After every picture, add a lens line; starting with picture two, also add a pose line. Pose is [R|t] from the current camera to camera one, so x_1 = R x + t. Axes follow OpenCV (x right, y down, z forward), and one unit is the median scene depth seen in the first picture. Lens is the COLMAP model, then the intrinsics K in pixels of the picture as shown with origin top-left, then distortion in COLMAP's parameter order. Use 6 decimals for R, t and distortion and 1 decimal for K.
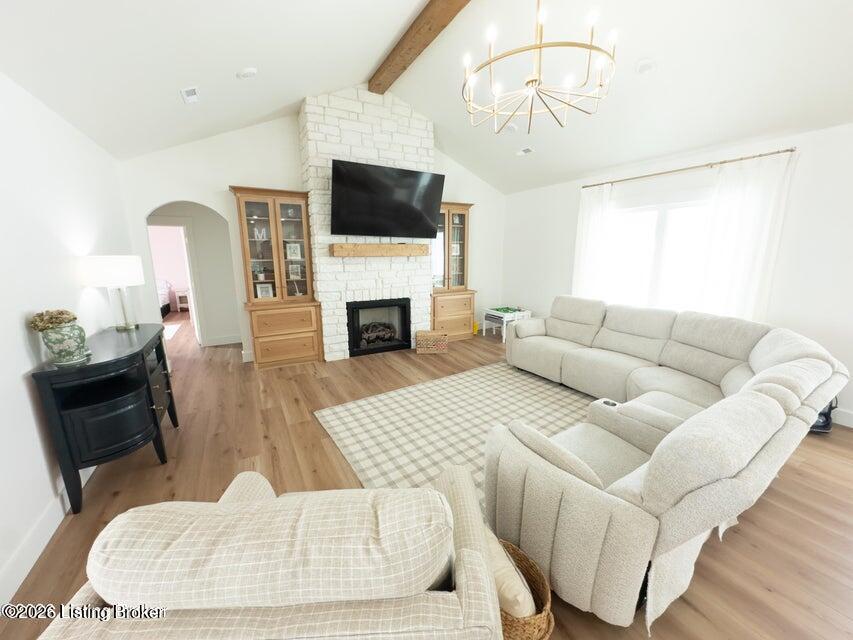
lens RADIAL K [[339.7, 0, 426.5], [0, 339.7, 320.0], [0, 0, 1]] dist [-0.004045, 0.000741]
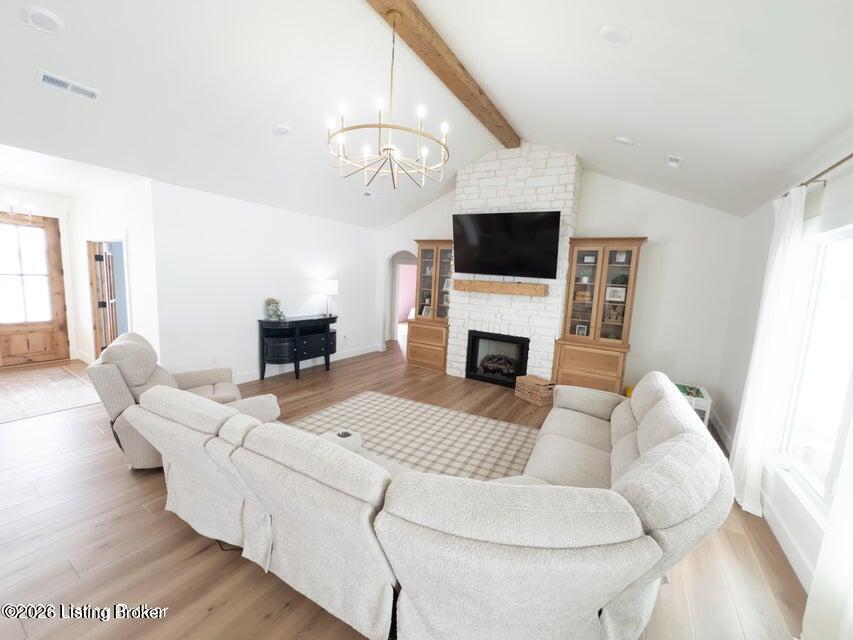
lens RADIAL K [[339.7, 0, 426.5], [0, 339.7, 320.0], [0, 0, 1]] dist [-0.004045, 0.000741]
pose [[0.491305, 0.138882, -0.859844, 0.710615], [-0.228183, 0.973249, 0.026818, -0.085402], [0.840567, 0.183026, 0.509852, 0.289315]]
